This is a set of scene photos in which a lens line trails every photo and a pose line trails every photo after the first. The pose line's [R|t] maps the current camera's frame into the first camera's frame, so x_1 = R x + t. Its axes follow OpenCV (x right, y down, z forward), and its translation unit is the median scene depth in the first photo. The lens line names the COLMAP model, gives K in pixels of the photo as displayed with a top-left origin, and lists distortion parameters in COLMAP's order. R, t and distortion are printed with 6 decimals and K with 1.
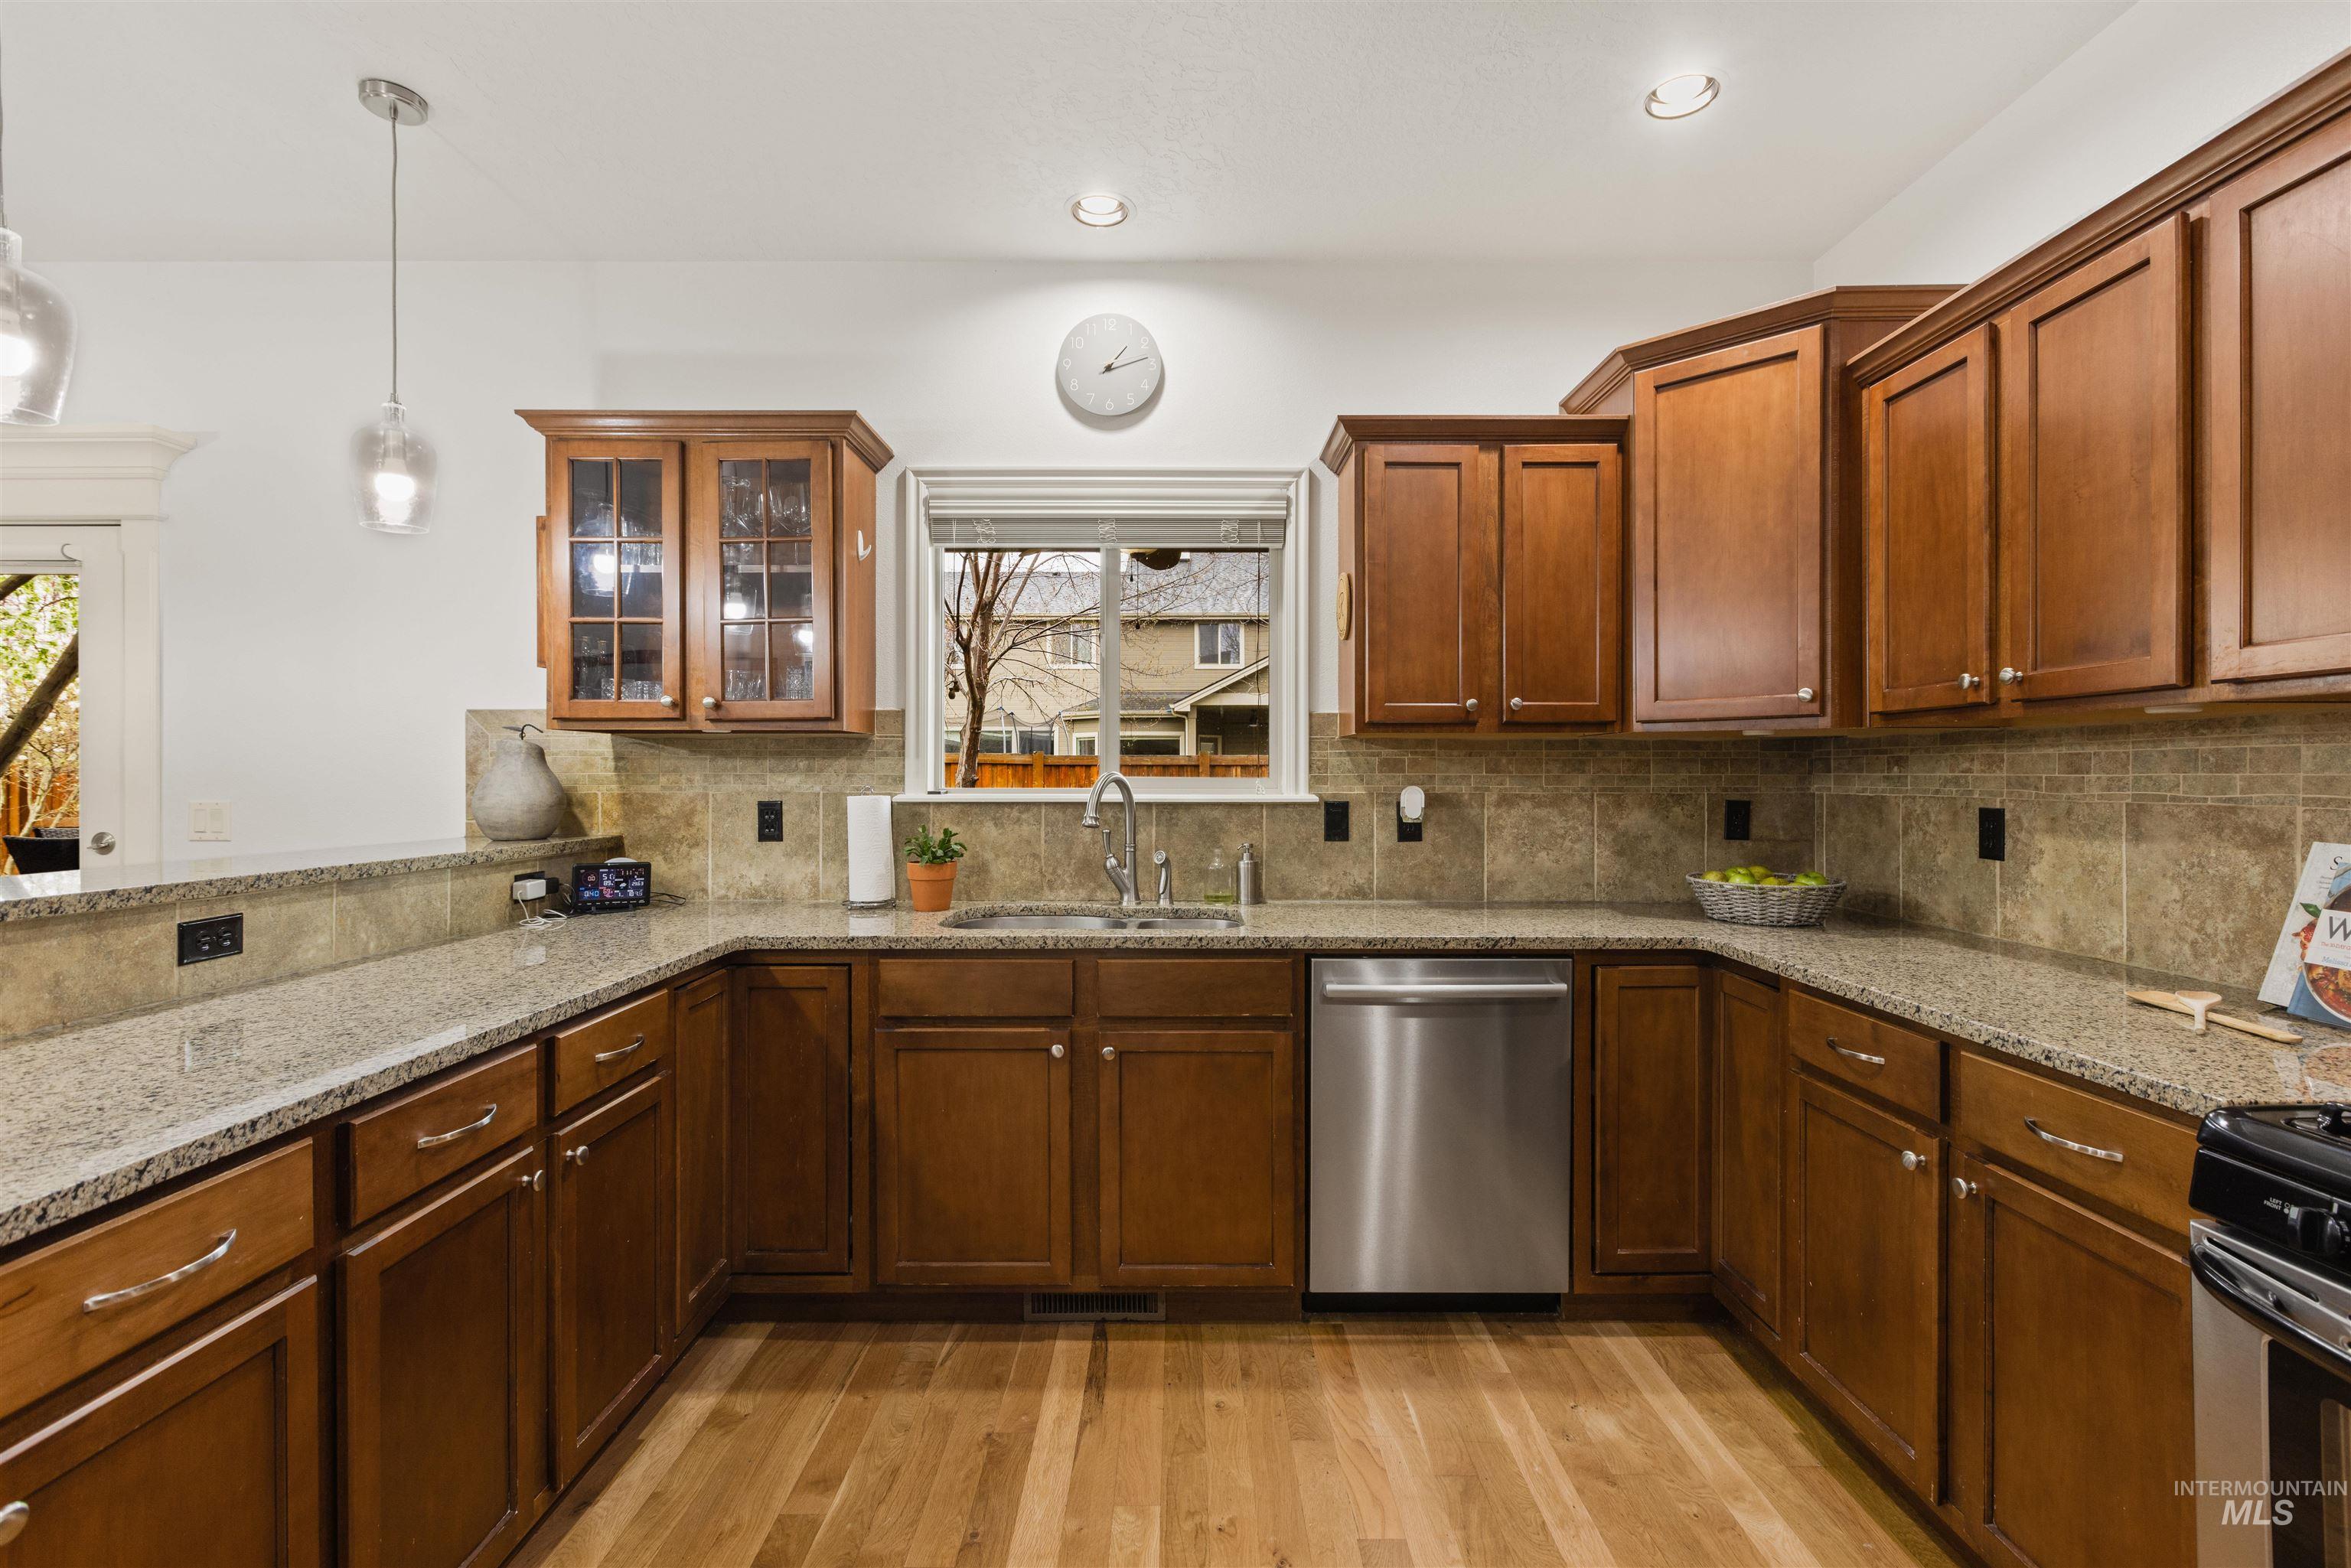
lens RADIAL K [[1054.7, 0, 1188.7], [0, 1054.7, 779.5], [0, 0, 1]] dist [0.000355, 0.000338]
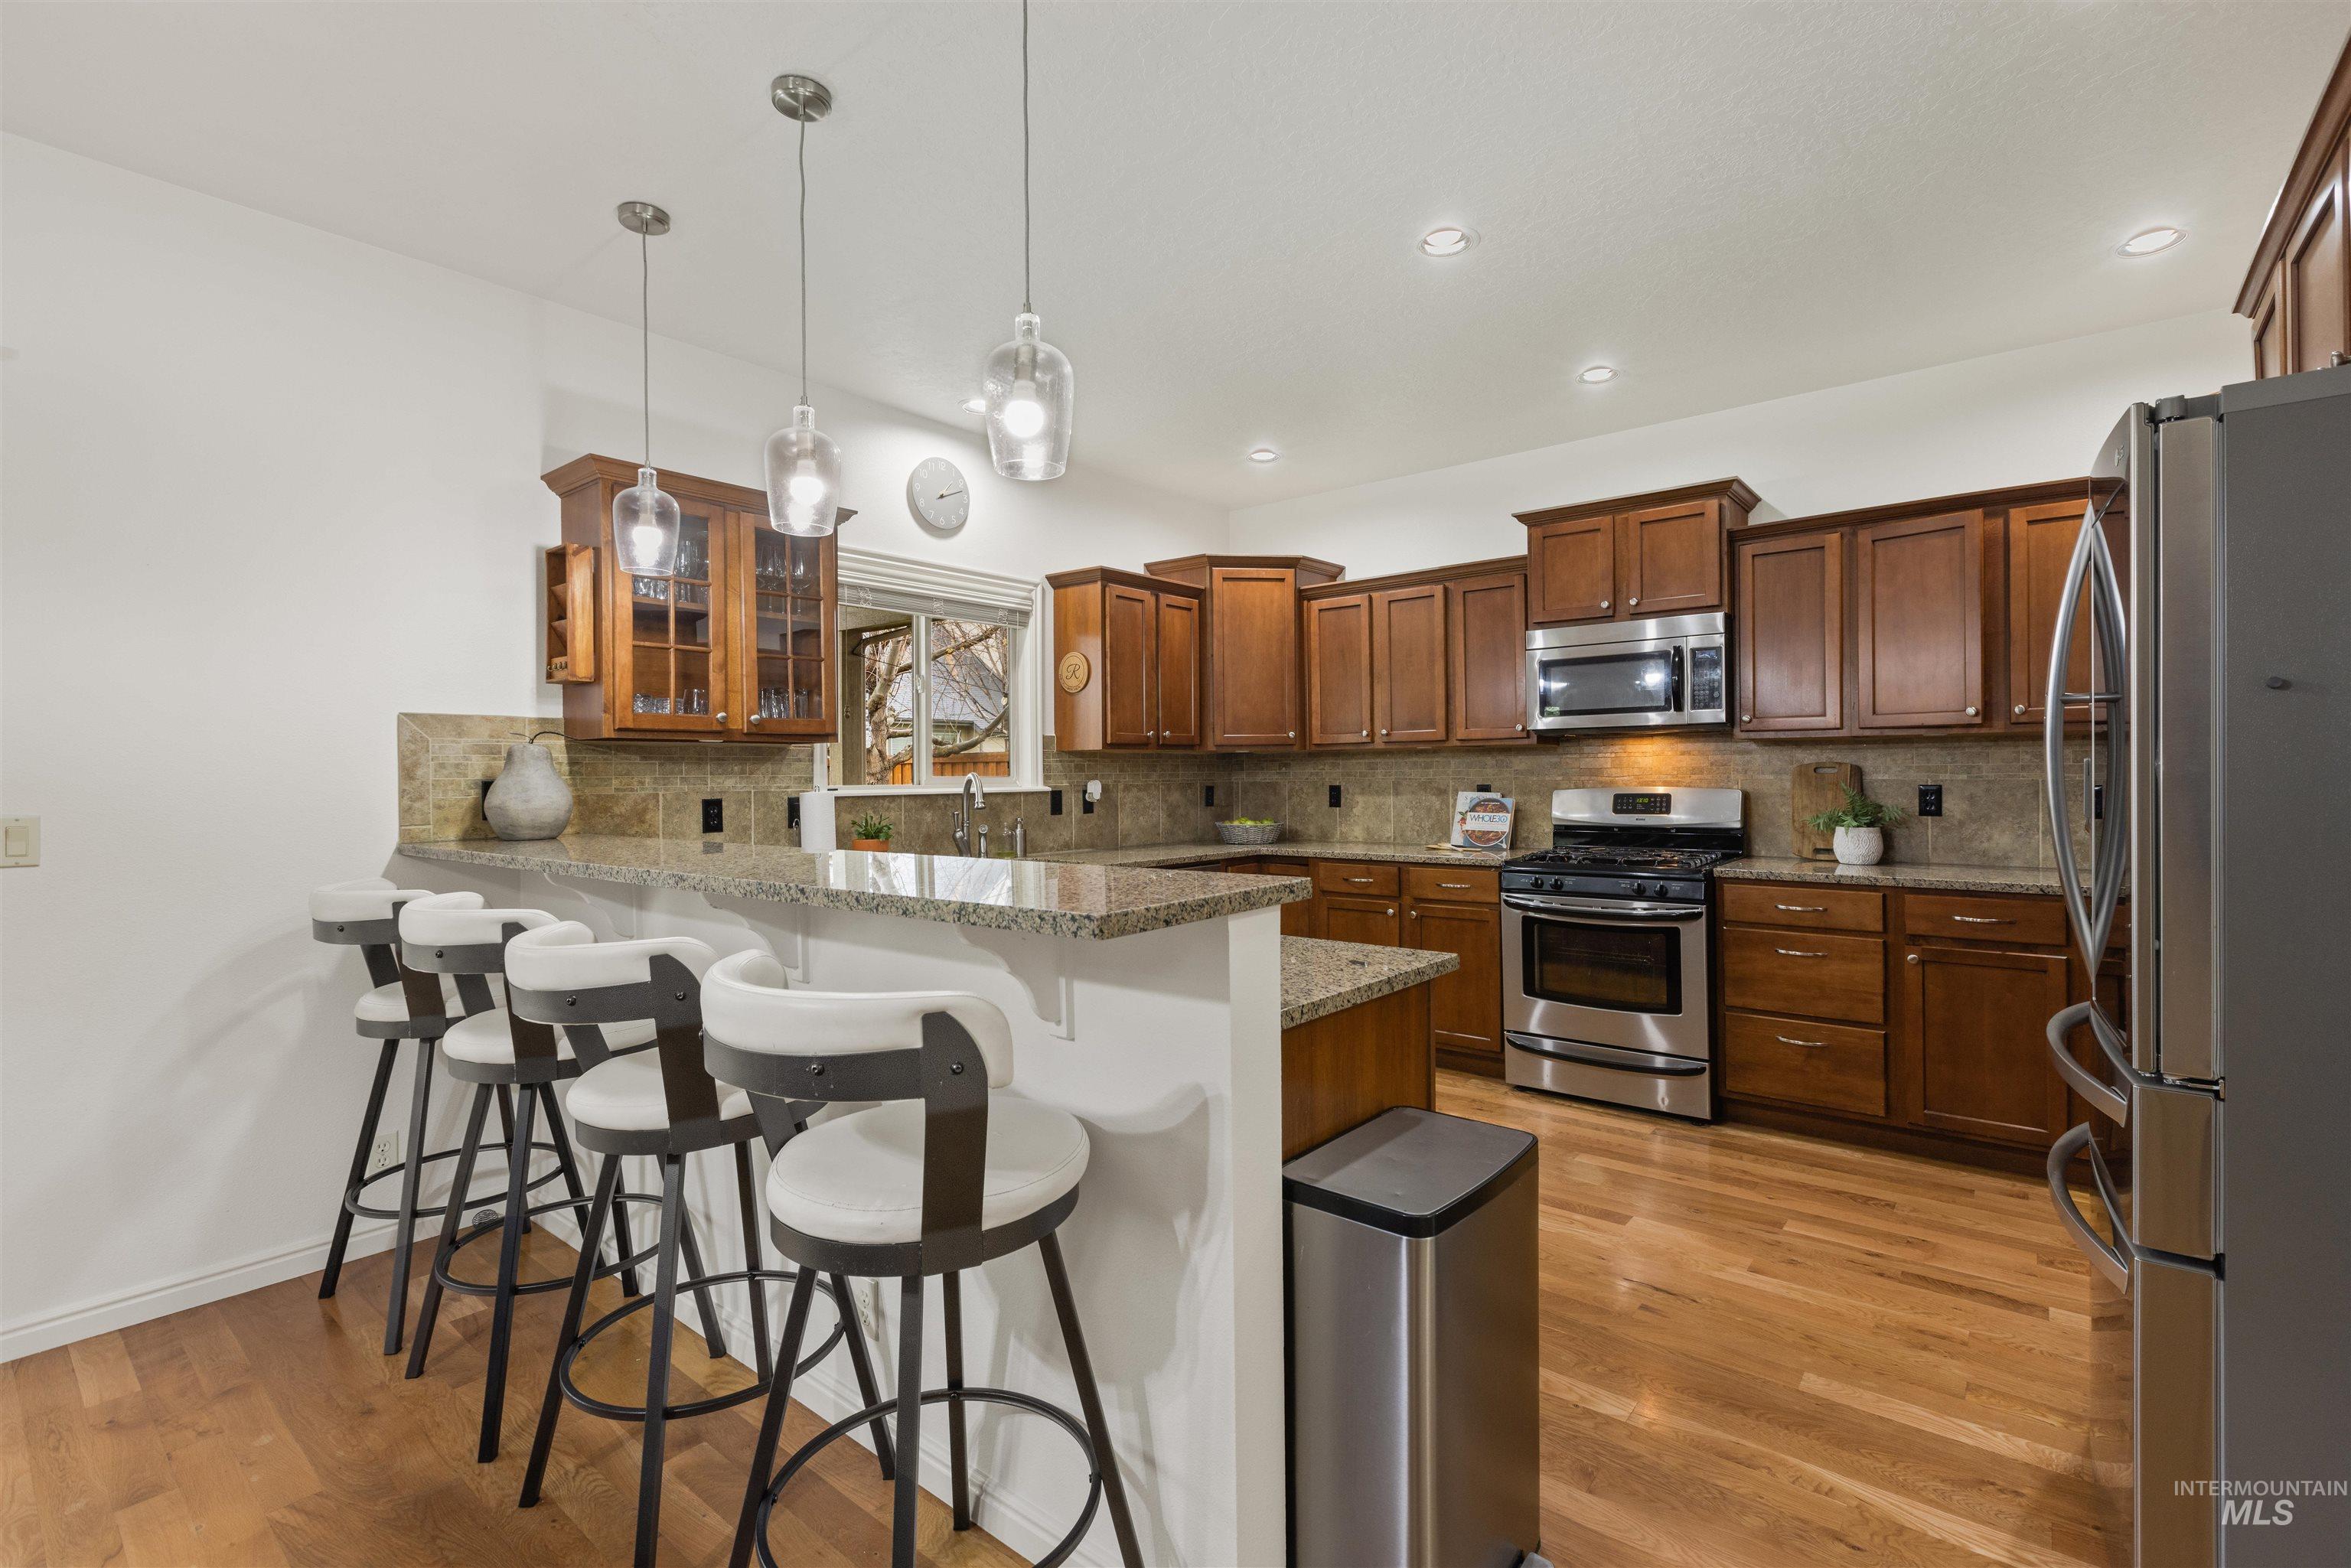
lens RADIAL K [[1054.7, 0, 1200.7], [0, 1054.7, 770.6], [0, 0, 1]] dist [0.000355, 0.000338]
pose [[0.627540, -0.004372, 0.778572, -1.238568], [0.014180, 0.999883, -0.005814, 0.004039], [-0.778455, 0.014689, 0.627528, -0.233193]]
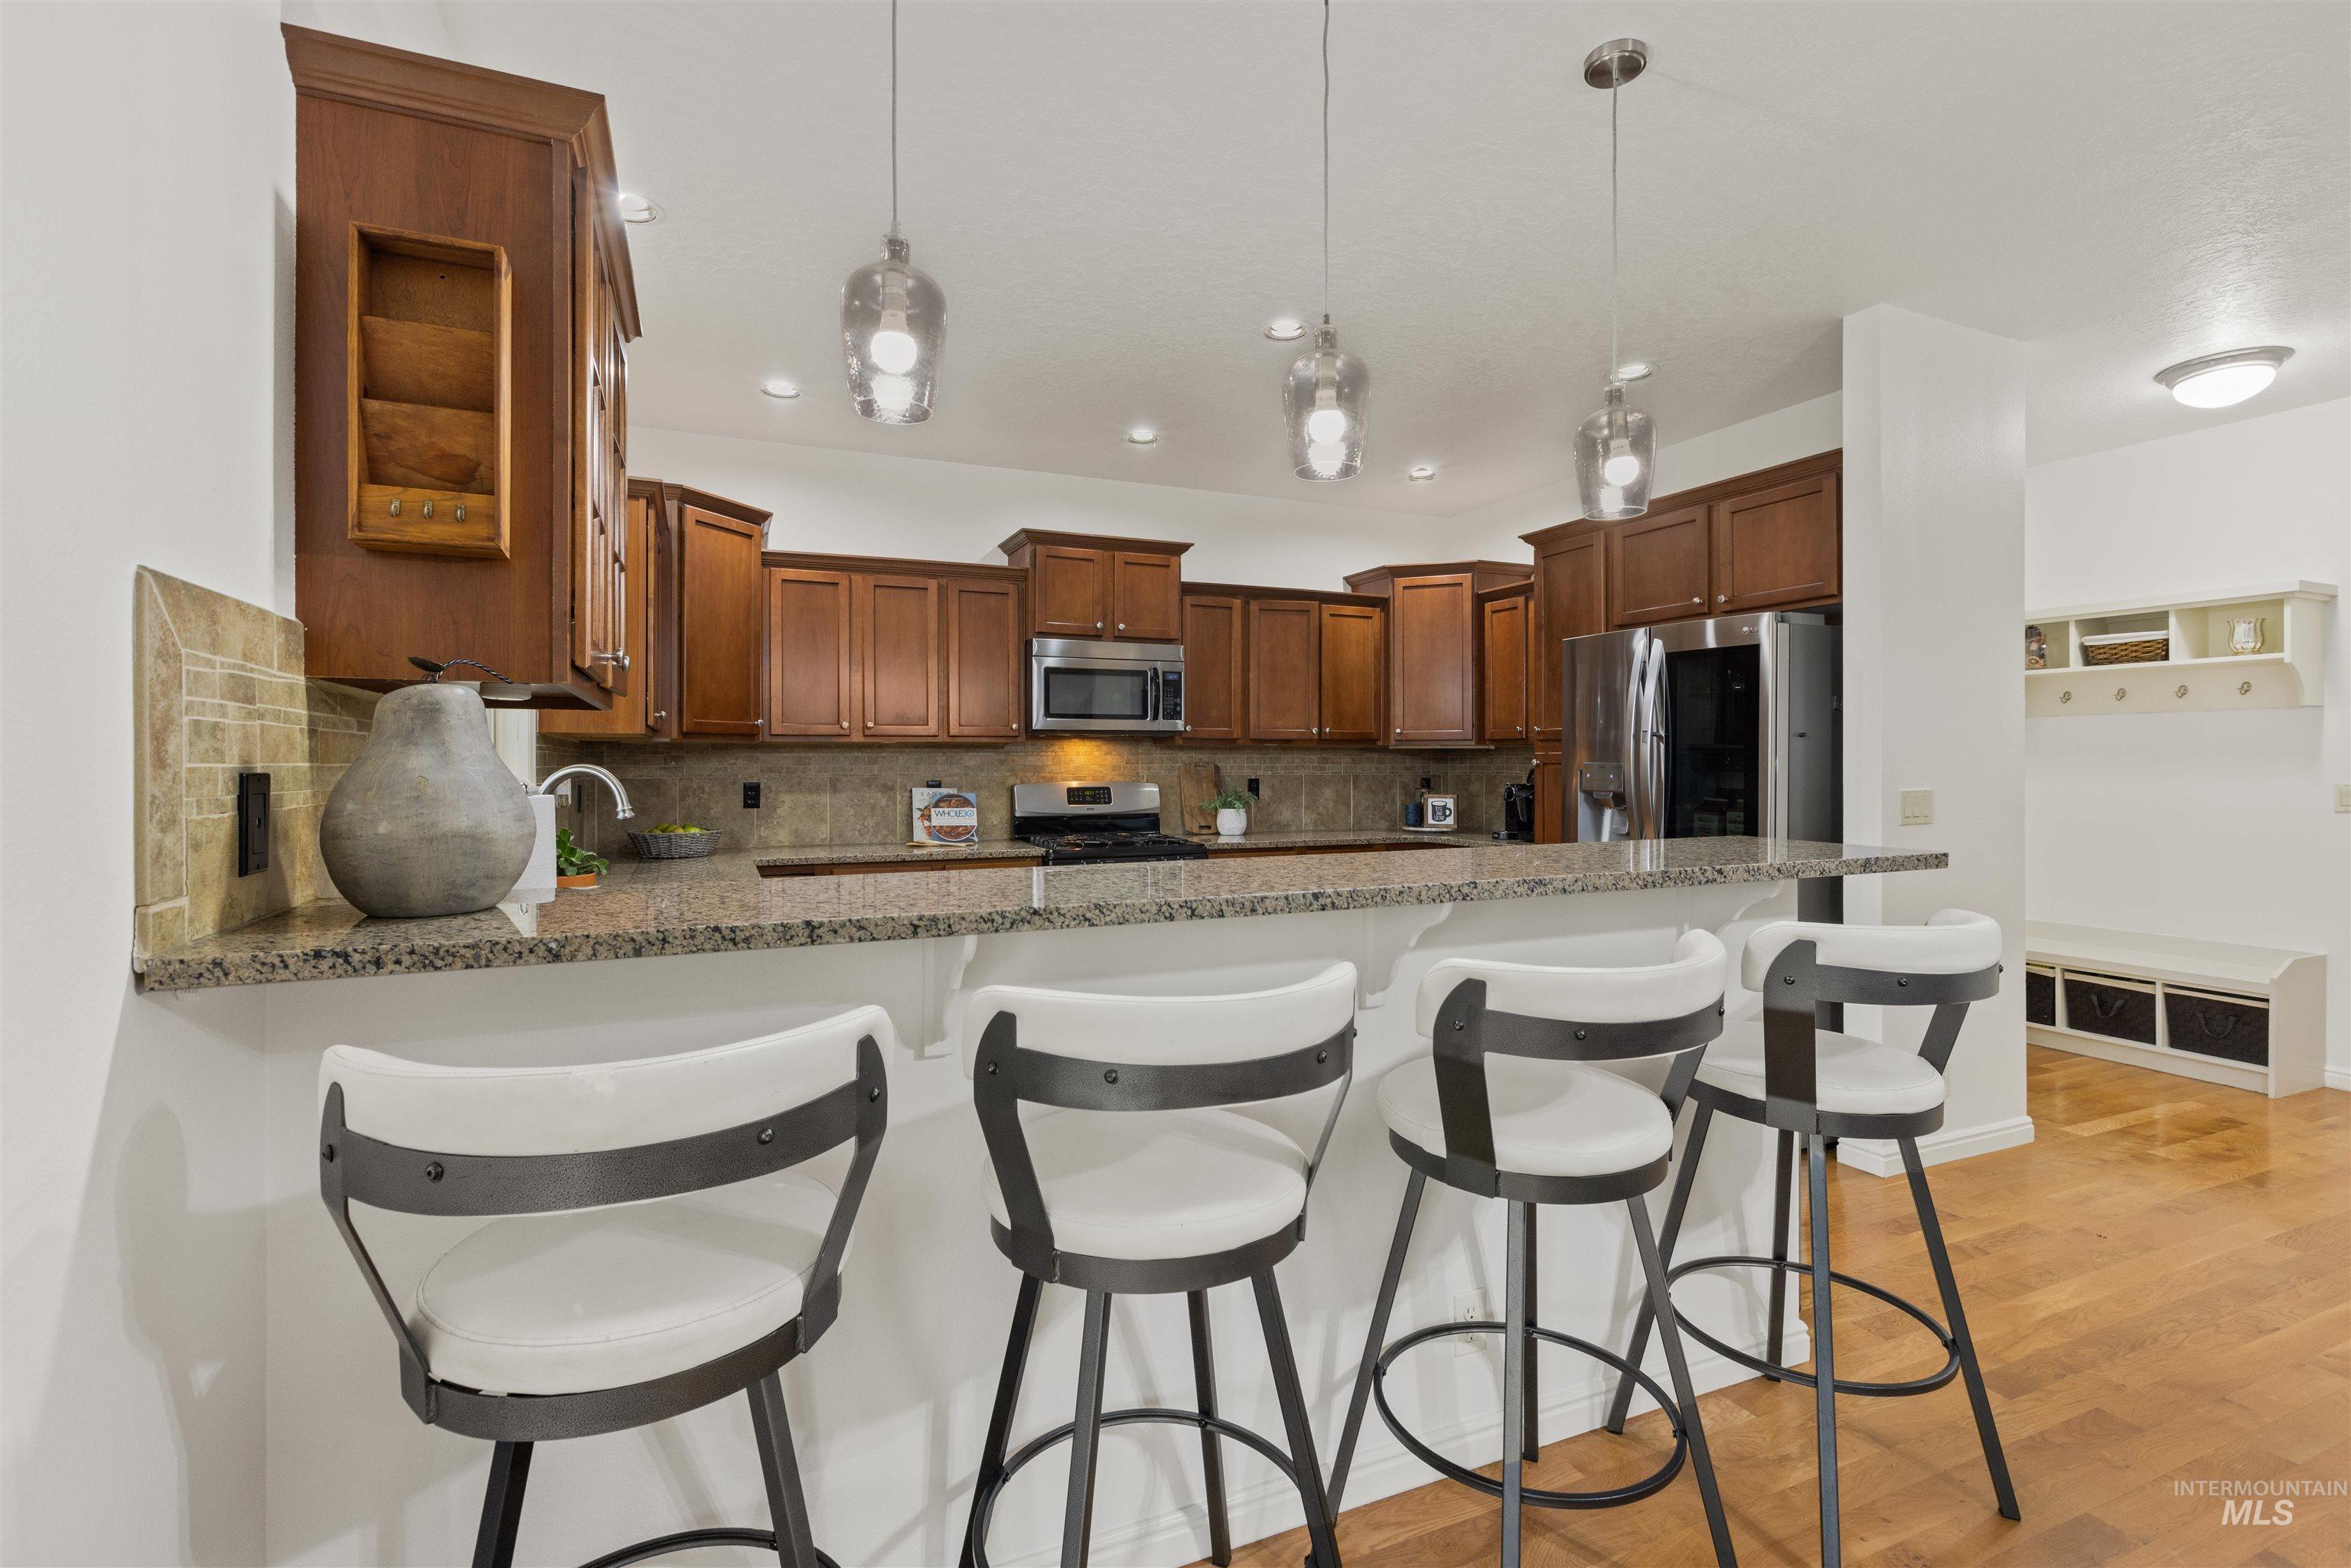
lens RADIAL K [[1054.7, 0, 1165.6], [0, 1054.7, 762.6], [0, 0, 1]] dist [0.000355, 0.000338]
pose [[-0.390985, 0.003332, 0.920391, -1.396387], [0.007879, 0.999969, -0.000273, -0.004331], [-0.920363, 0.007145, -0.390999, 1.056762]]
